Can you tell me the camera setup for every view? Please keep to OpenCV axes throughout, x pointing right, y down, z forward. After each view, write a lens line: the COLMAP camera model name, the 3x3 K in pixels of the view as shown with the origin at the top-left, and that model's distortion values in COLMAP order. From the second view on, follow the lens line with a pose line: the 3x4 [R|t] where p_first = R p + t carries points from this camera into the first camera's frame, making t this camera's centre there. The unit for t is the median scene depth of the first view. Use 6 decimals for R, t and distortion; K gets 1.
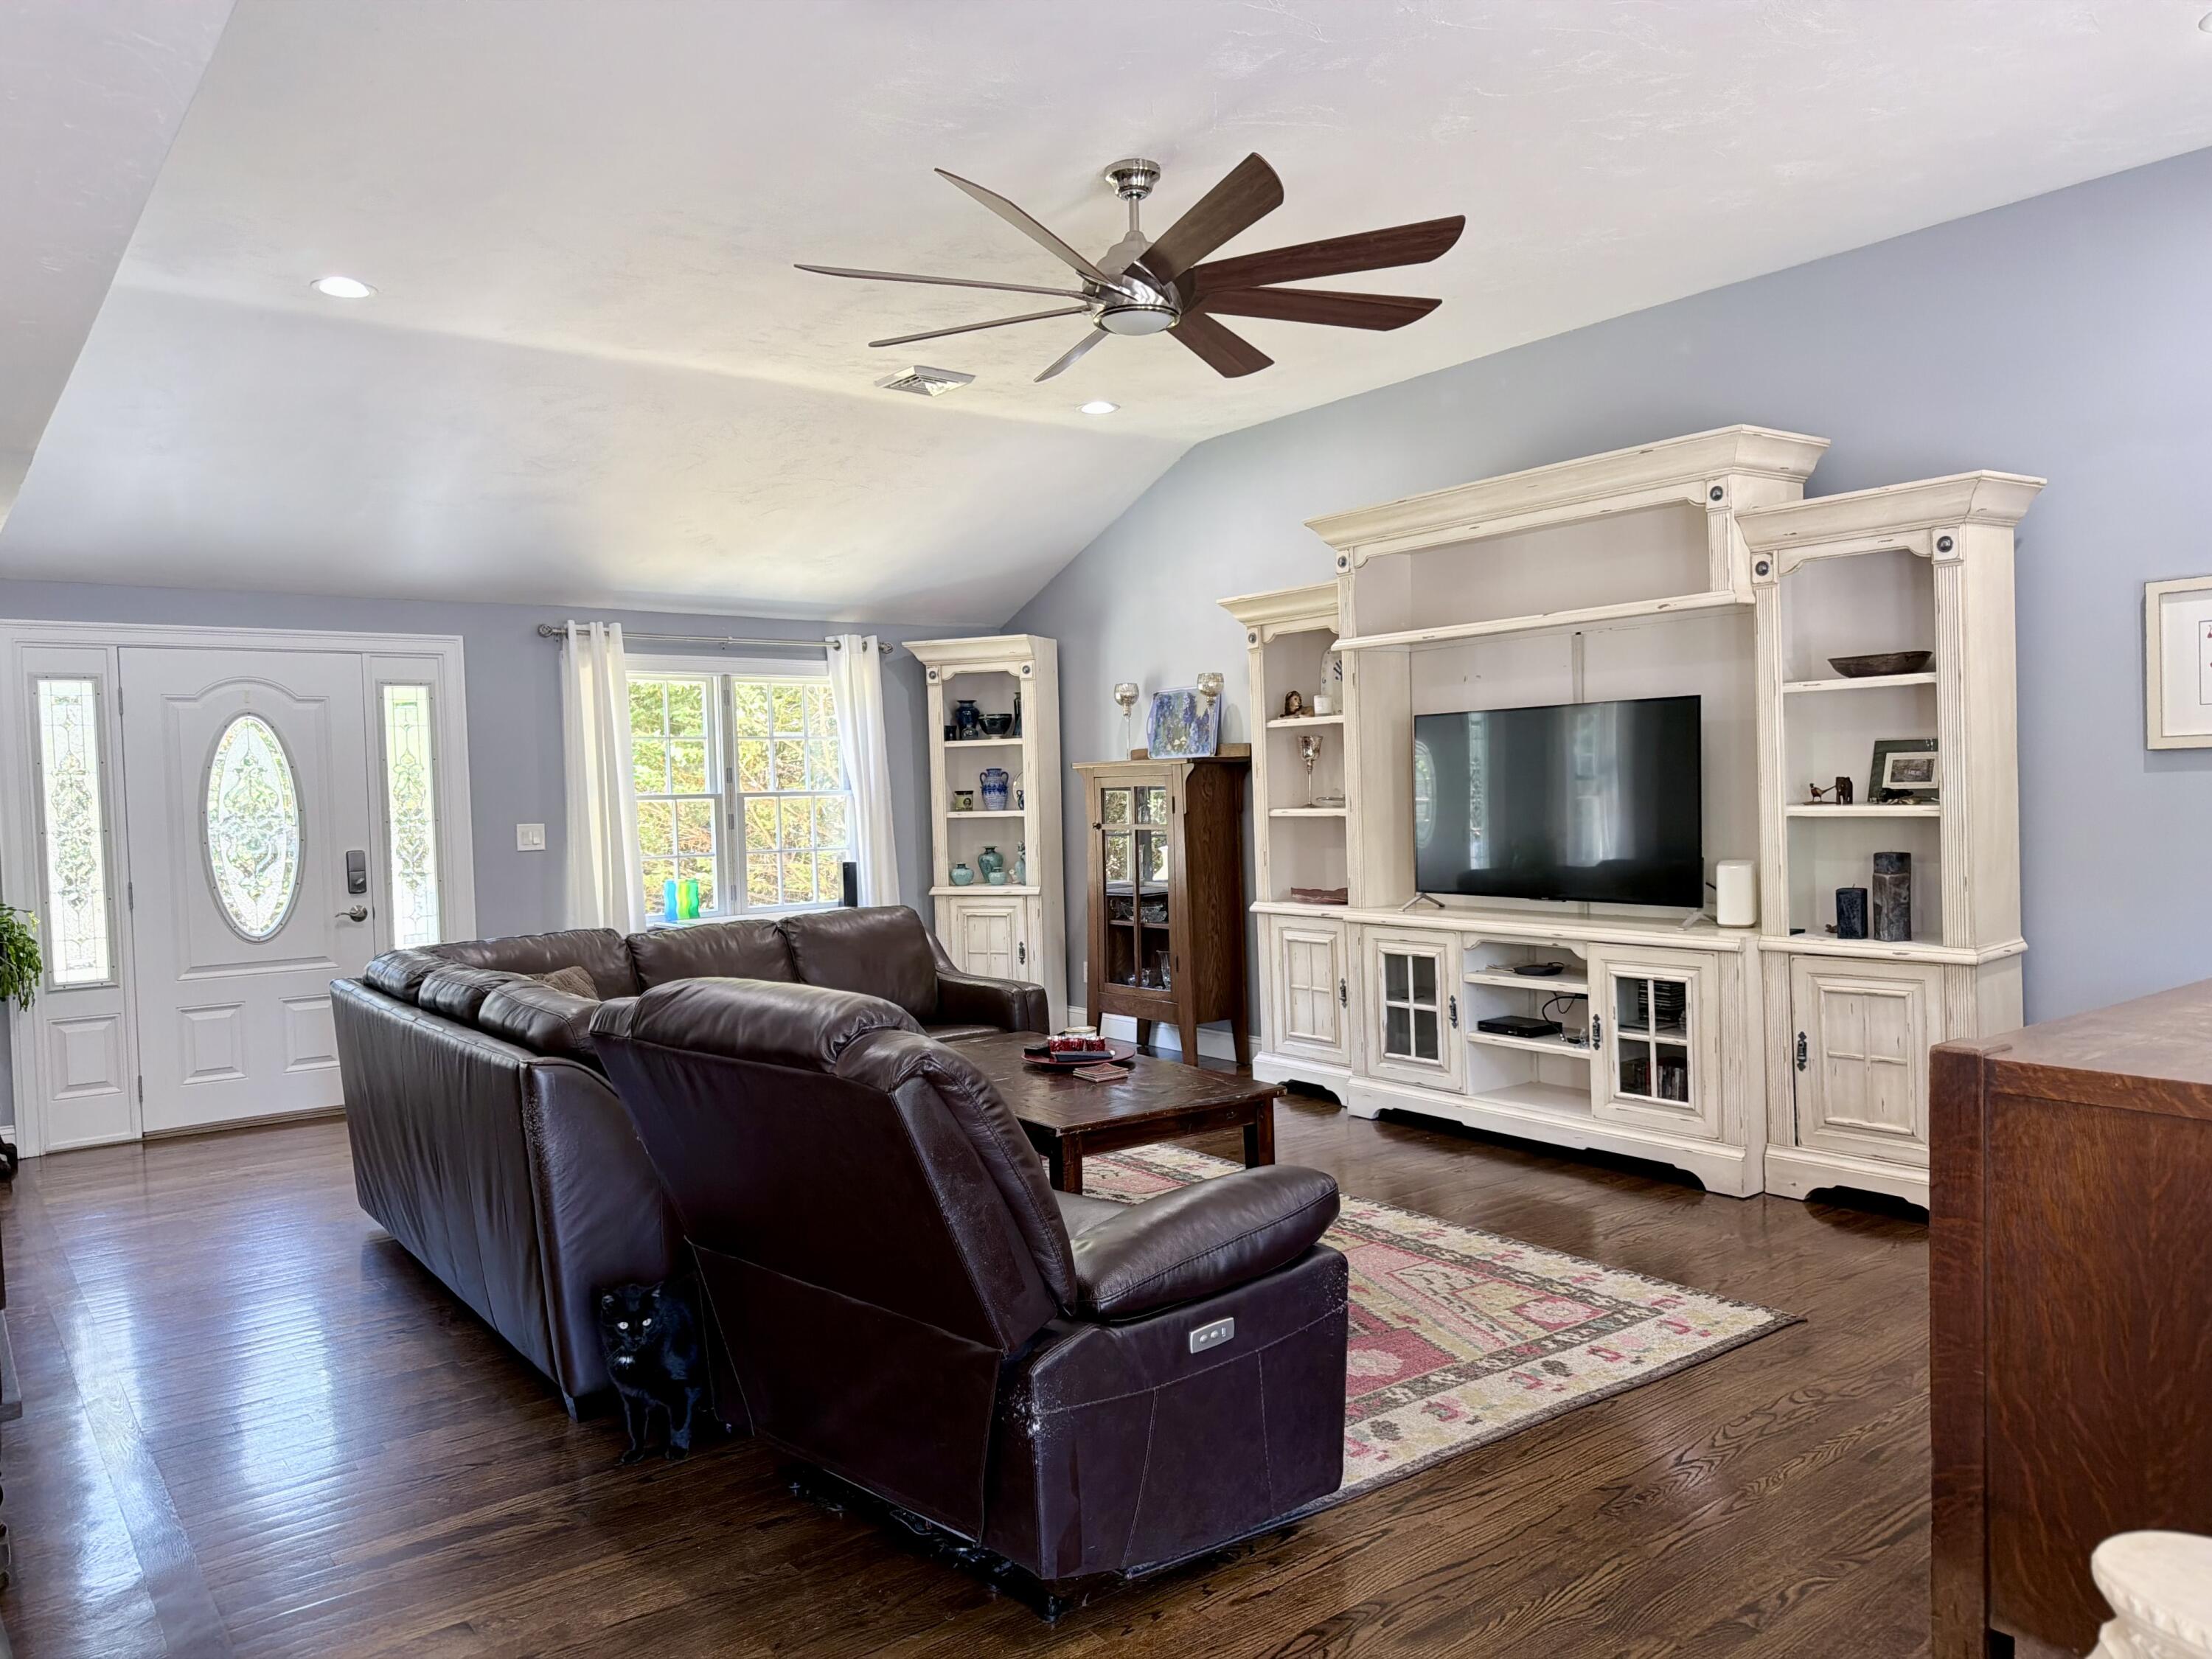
lens RADIAL K [[1577.1, 0, 1097.7], [0, 1577.1, 829.9], [0, 0, 1]] dist [0.043913, -0.065466]
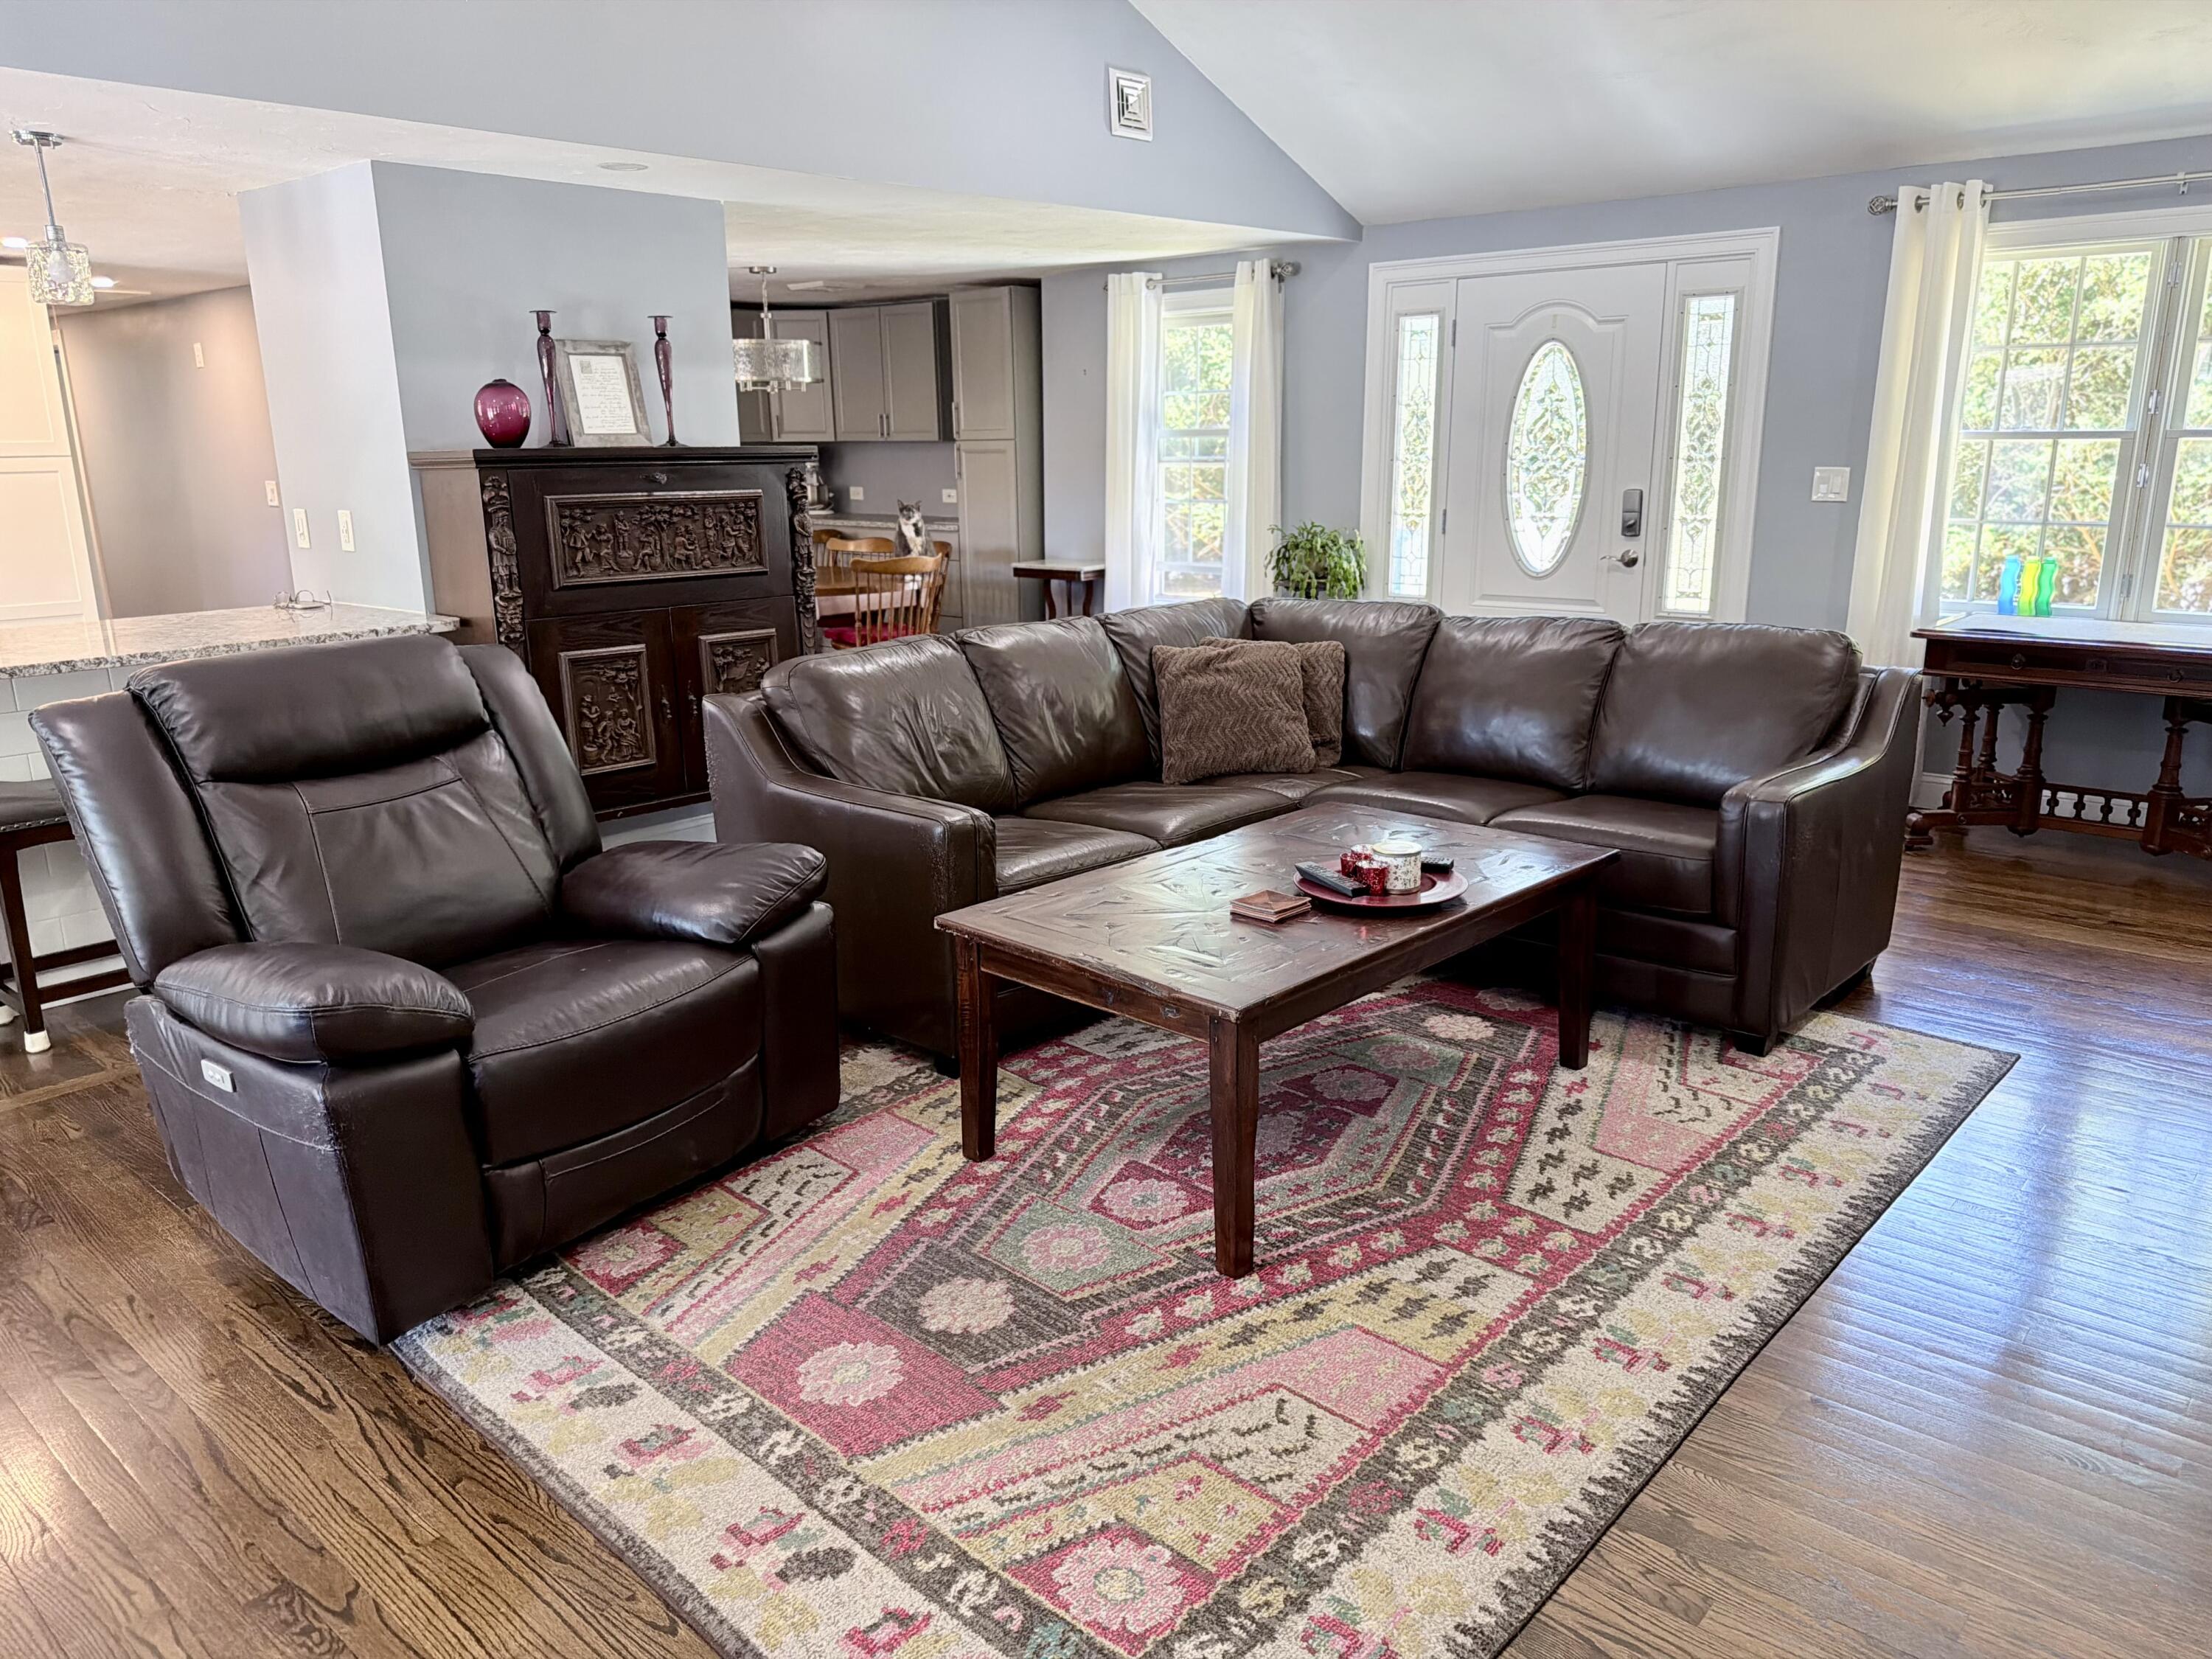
lens RADIAL K [[1577.1, 0, 1096.4], [0, 1577.1, 840.2], [0, 0, 1]] dist [0.043913, -0.065466]
pose [[0.182188, 0.271771, -0.944959, 0.644070], [-0.016605, 0.961757, 0.273401, -0.060334], [0.983124, -0.034119, 0.179733, 0.828908]]
